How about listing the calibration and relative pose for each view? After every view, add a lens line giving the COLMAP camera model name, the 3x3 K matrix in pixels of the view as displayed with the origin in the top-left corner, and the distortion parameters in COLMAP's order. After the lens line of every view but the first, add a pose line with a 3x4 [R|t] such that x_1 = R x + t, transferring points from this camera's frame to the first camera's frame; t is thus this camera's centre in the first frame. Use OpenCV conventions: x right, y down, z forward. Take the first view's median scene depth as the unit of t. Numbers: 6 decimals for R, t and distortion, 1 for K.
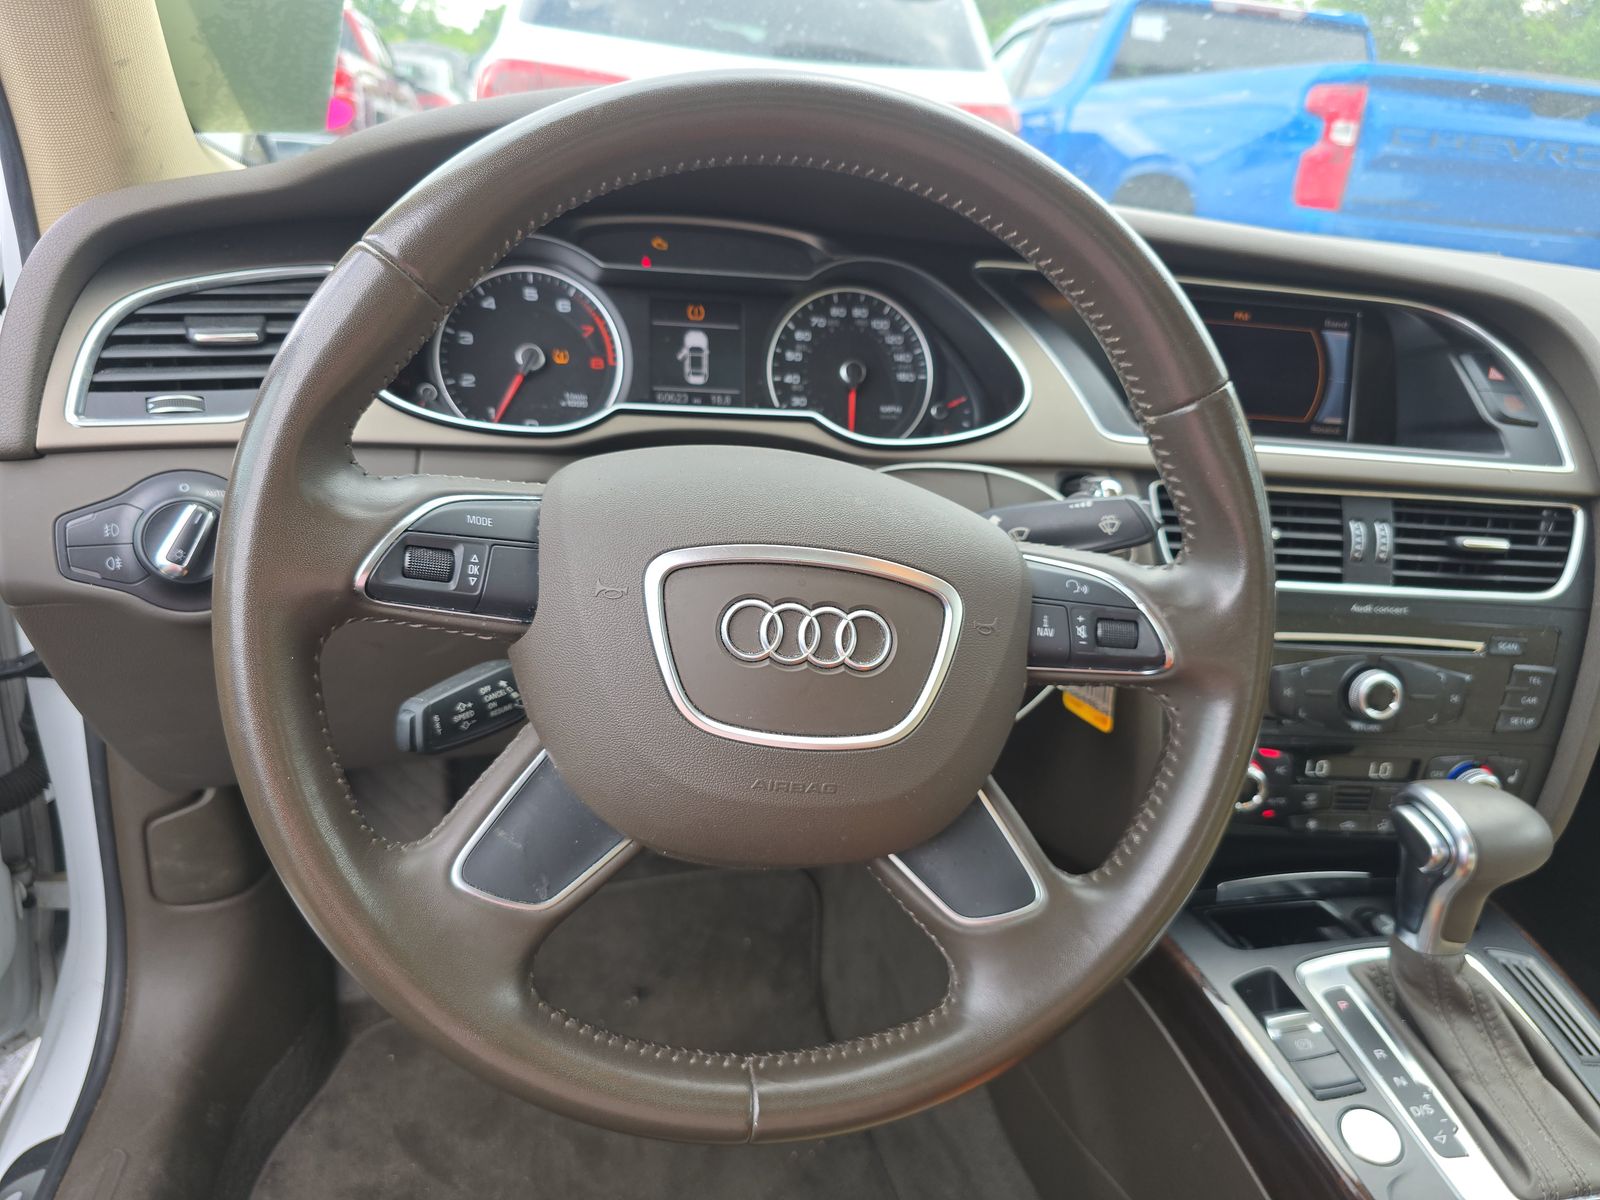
lens RADIAL K [[1081.4, 0, 792.1], [0, 1081.4, 600.2], [0, 0, 1]] dist [0.039339, -0.030058]
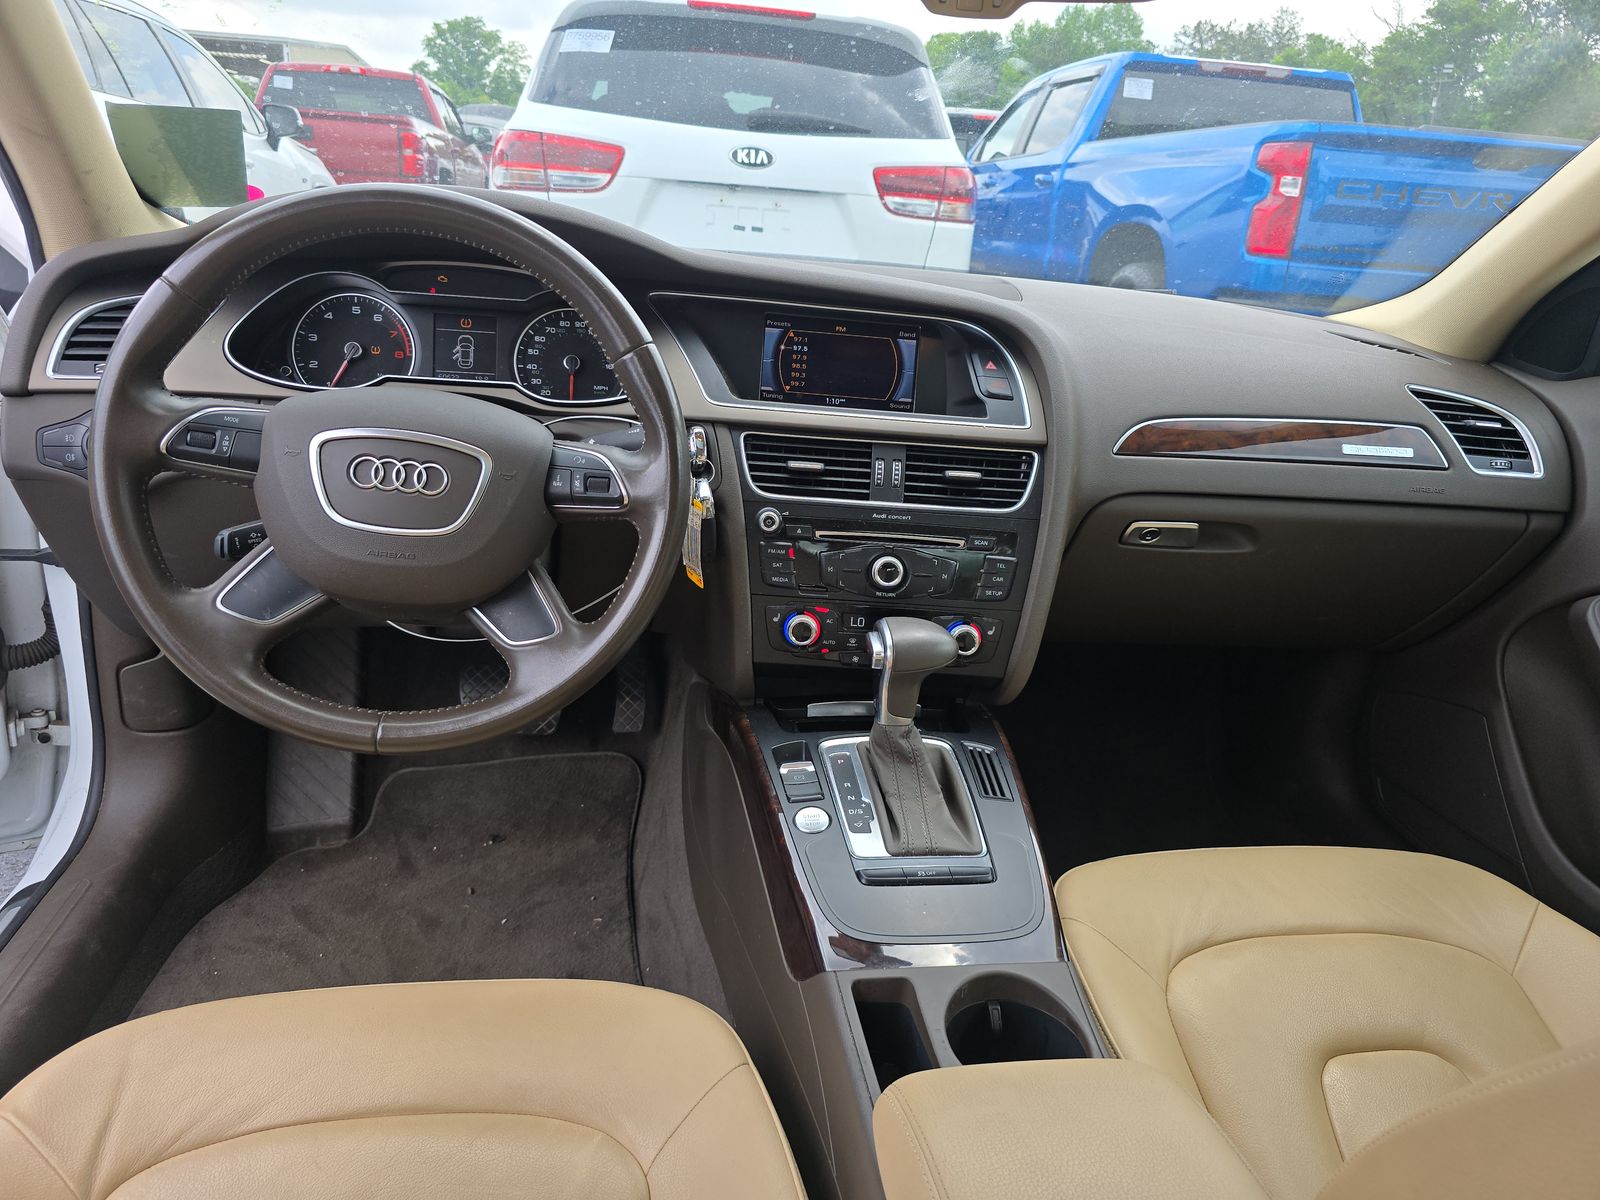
lens RADIAL K [[1081.4, 0, 803.2], [0, 1081.4, 604.9], [0, 0, 1]] dist [0.039339, -0.030058]
pose [[0.998517, 0.014975, -0.052337, 0.473064], [-0.016800, 0.999260, -0.034594, 0.178662], [0.051781, 0.035422, 0.998030, -0.495873]]
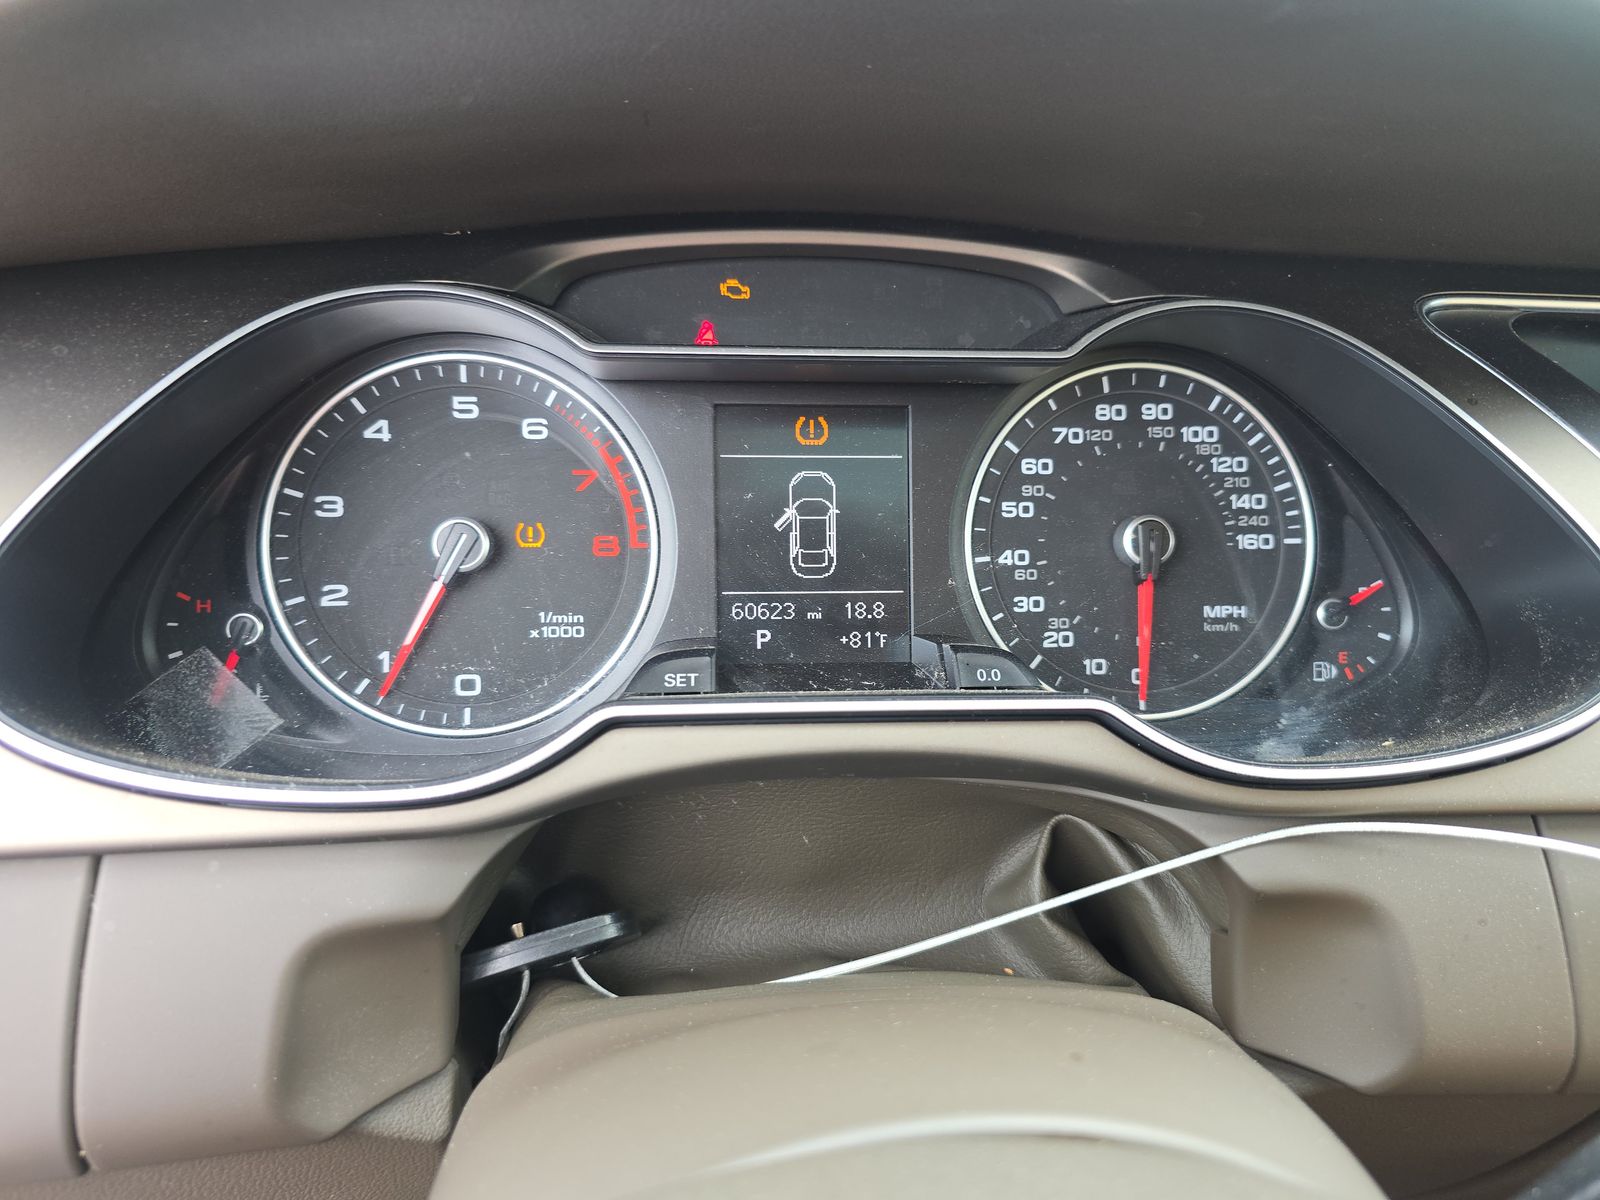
lens RADIAL K [[1081.4, 0, 806.2], [0, 1081.4, 610.3], [0, 0, 1]] dist [0.039339, -0.030058]
pose [[0.993255, -0.011915, -0.115334, -0.036855], [0.010672, 0.999878, -0.011393, -0.180307], [0.115455, 0.010085, 0.993261, 0.529084]]
